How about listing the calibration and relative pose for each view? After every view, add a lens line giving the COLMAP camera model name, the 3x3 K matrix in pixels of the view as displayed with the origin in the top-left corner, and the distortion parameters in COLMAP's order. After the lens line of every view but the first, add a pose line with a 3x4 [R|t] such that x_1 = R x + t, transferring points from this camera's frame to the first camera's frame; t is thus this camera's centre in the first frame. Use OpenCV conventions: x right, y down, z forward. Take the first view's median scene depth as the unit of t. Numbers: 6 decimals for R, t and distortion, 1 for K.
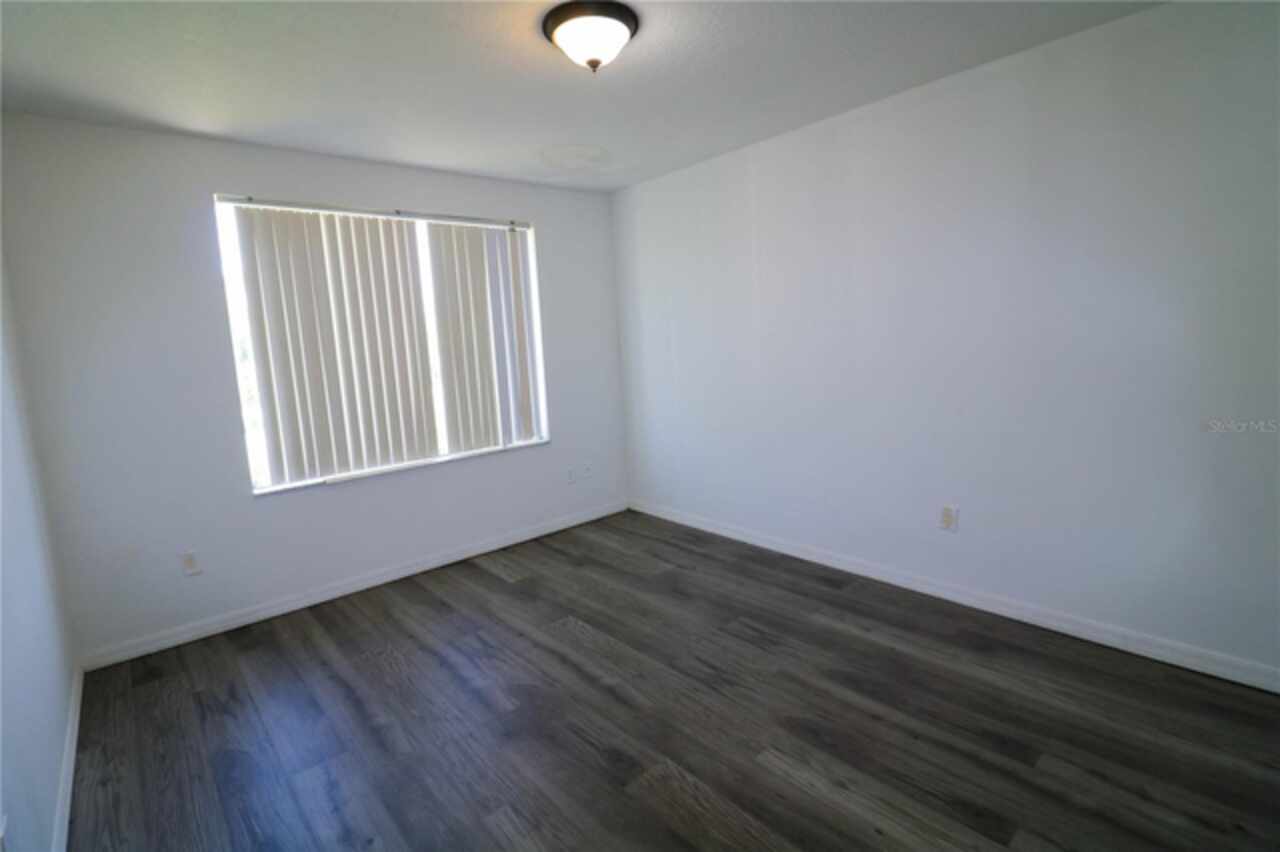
lens RADIAL K [[590.8, 0, 642.9], [0, 590.8, 417.7], [0, 0, 1]] dist [-0.001445, -0.007933]
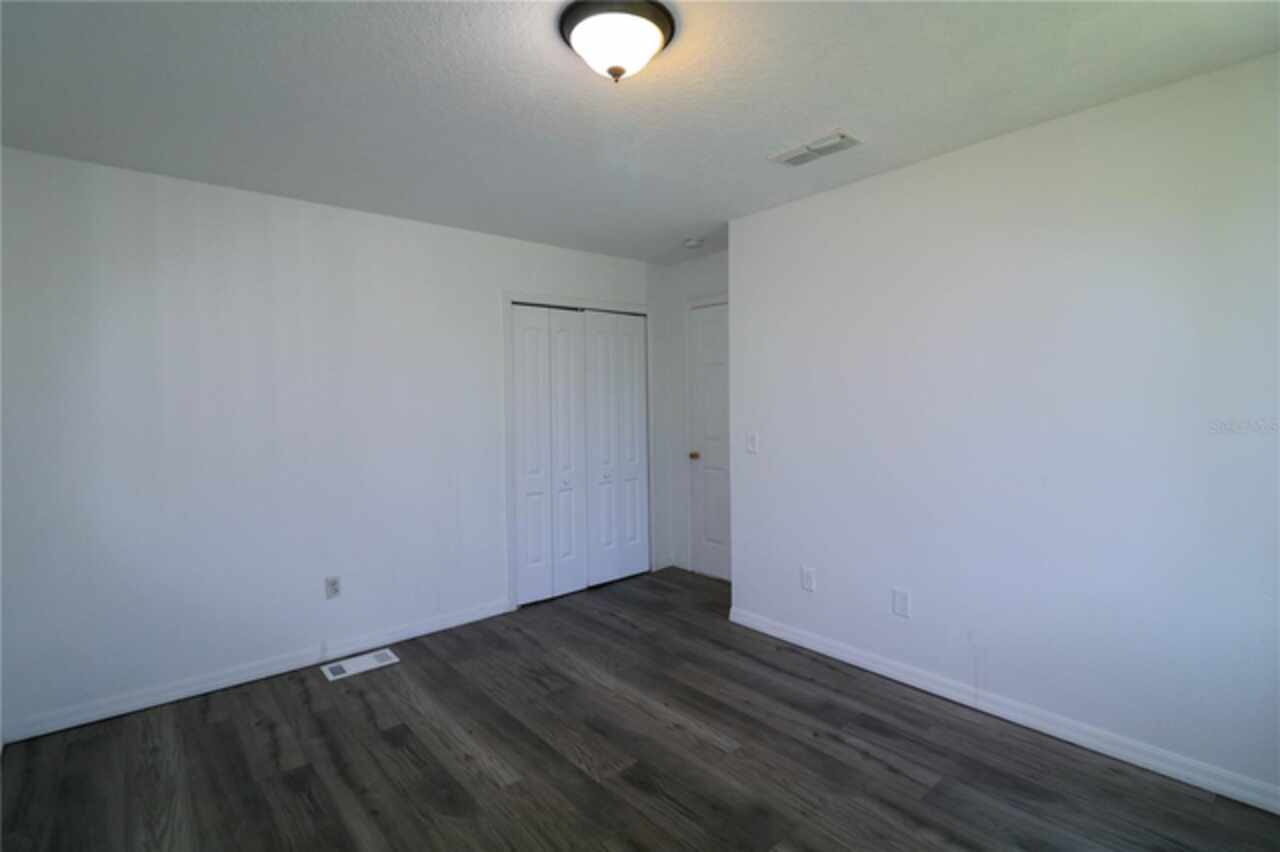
lens RADIAL K [[590.8, 0, 642.9], [0, 590.8, 417.7], [0, 0, 1]] dist [-0.001445, -0.007933]
pose [[-0.997575, 0.067983, 0.014896, -0.104147], [0.069520, 0.983356, 0.167861, -0.271221], [-0.003236, 0.168489, -0.985698, 1.980965]]
